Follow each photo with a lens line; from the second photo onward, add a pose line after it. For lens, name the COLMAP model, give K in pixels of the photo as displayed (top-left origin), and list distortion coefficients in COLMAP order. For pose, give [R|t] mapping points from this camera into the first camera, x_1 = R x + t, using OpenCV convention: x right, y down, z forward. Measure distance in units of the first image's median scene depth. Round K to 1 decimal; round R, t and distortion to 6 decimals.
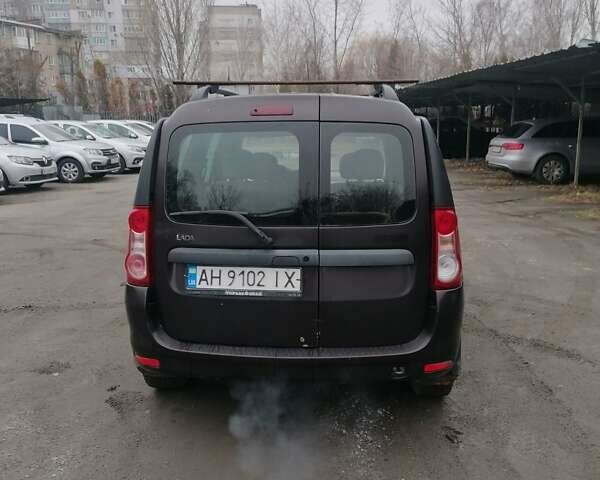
lens RADIAL K [[609.9, 0, 300.0], [0, 609.9, 240.0], [0, 0, 1]] dist [0.116397, -0.143665]
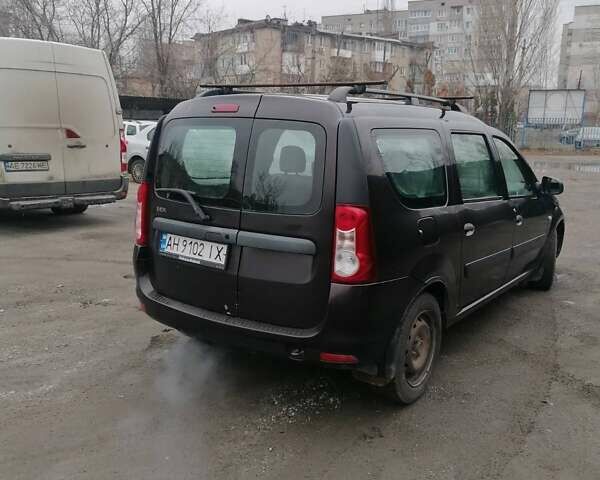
lens RADIAL K [[609.9, 0, 300.0], [0, 609.9, 240.0], [0, 0, 1]] dist [0.116397, -0.143665]
pose [[0.848024, 0.121499, -0.515842, 0.698194], [-0.127814, 0.991522, 0.023417, -0.007321], [0.514314, 0.046073, 0.856363, 0.081133]]
